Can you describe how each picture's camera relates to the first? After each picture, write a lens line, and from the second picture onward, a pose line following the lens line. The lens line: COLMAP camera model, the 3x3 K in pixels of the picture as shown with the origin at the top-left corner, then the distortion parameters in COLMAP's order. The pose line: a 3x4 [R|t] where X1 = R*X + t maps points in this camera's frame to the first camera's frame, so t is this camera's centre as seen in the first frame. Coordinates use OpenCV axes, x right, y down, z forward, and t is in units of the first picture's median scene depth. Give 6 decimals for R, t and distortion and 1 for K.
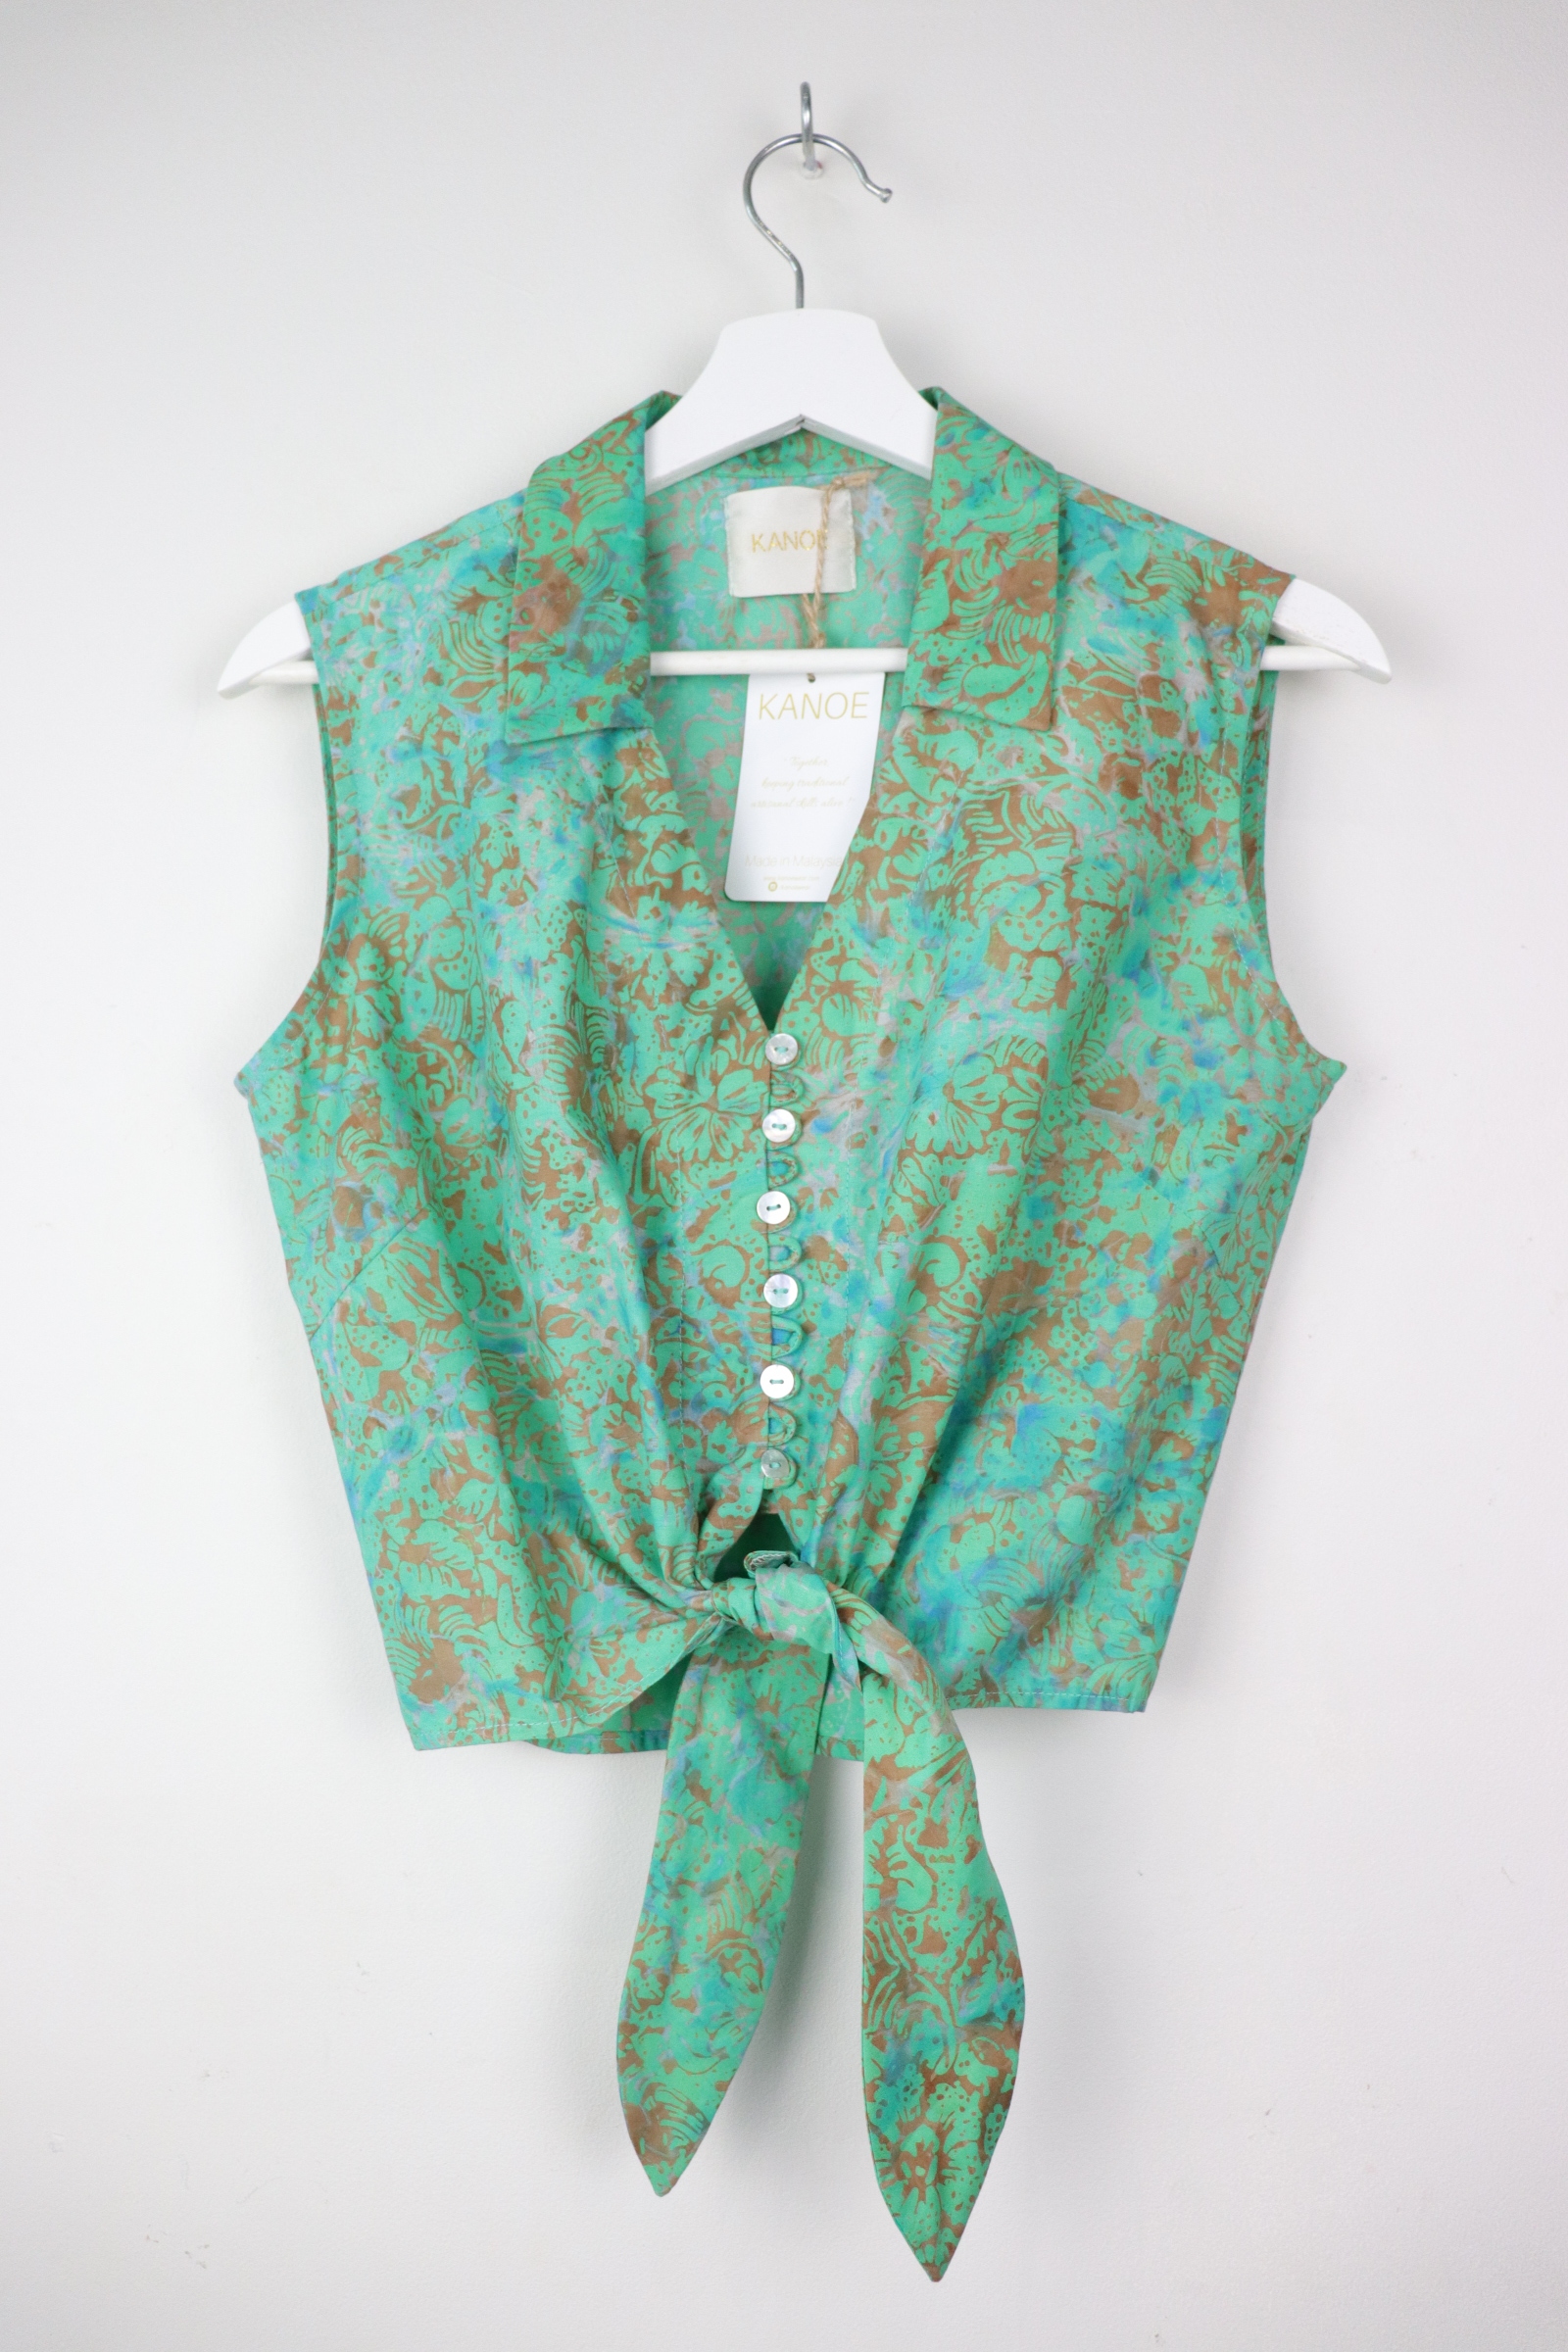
lens RADIAL K [[1985.4, 0, 784.4], [0, 1985.4, 1143.3], [0, 0, 1]] dist [-0.184797, 0.123738]
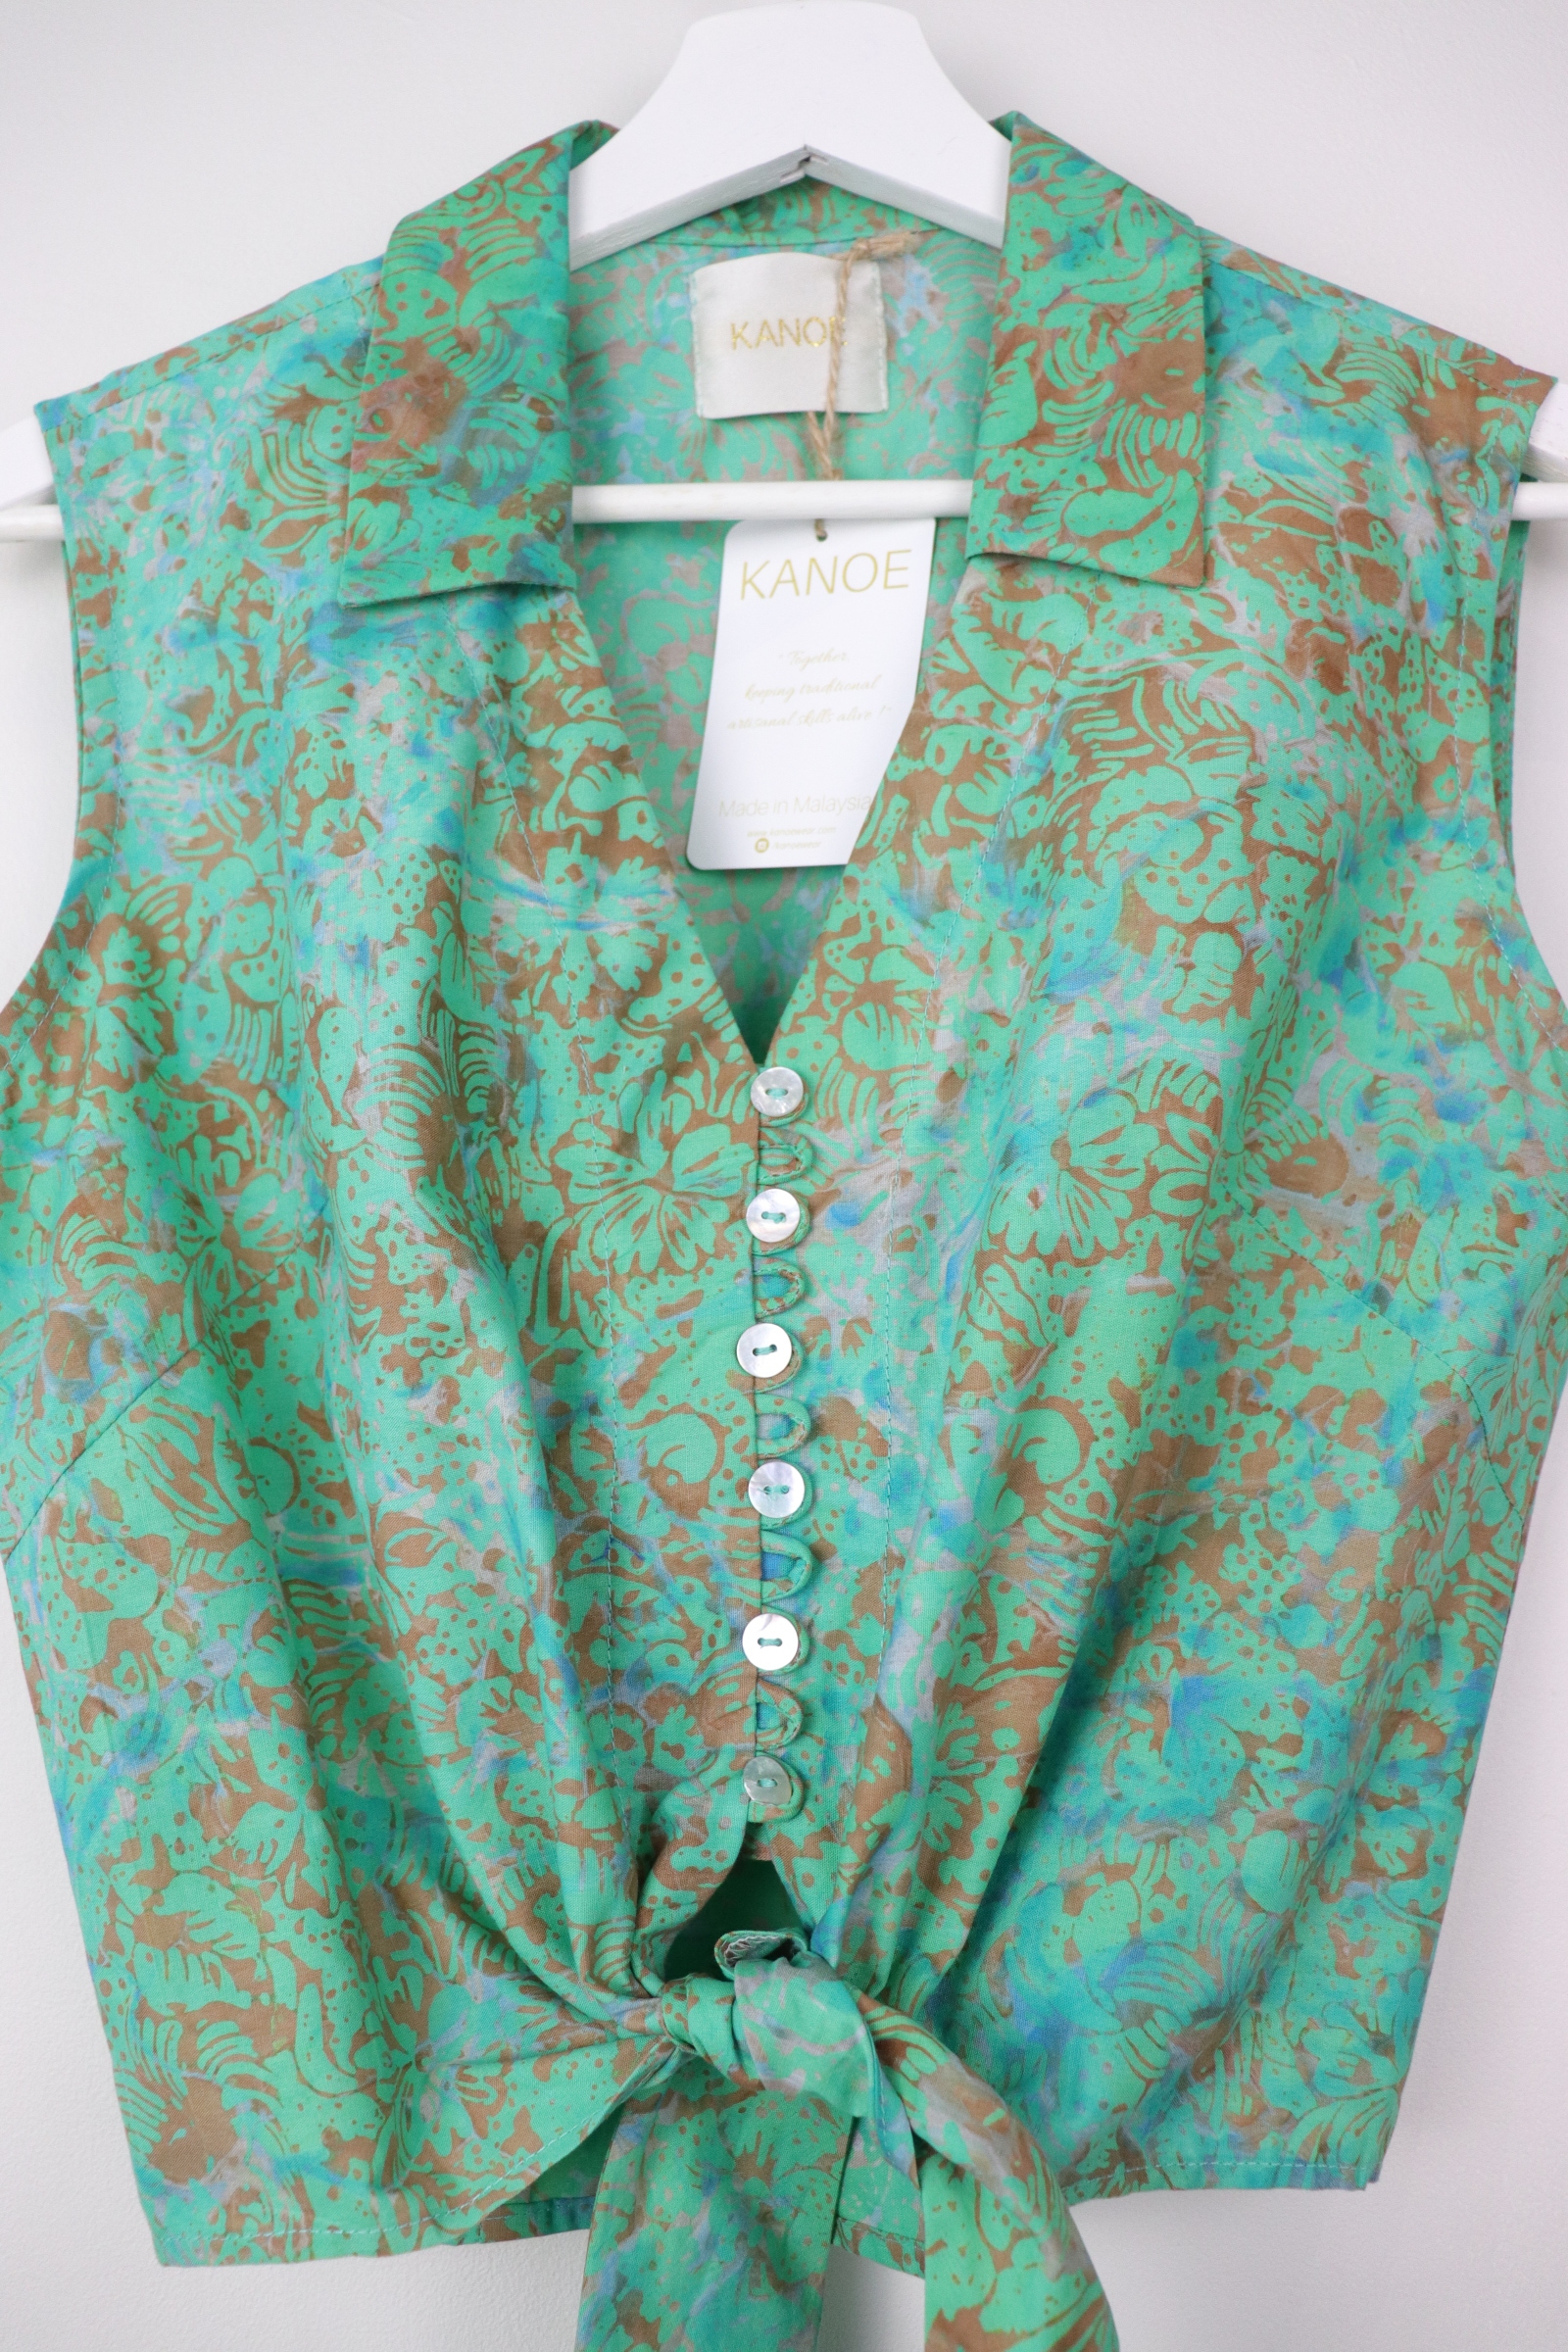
lens RADIAL K [[1985.4, 0, 784.4], [0, 1985.4, 1143.3], [0, 0, 1]] dist [-0.184797, 0.123738]
pose [[0.999909, 0.001216, 0.013418, -0.007424], [-0.000206, 0.997184, -0.074996, 0.014697], [-0.013472, 0.074987, 0.997094, 0.391394]]
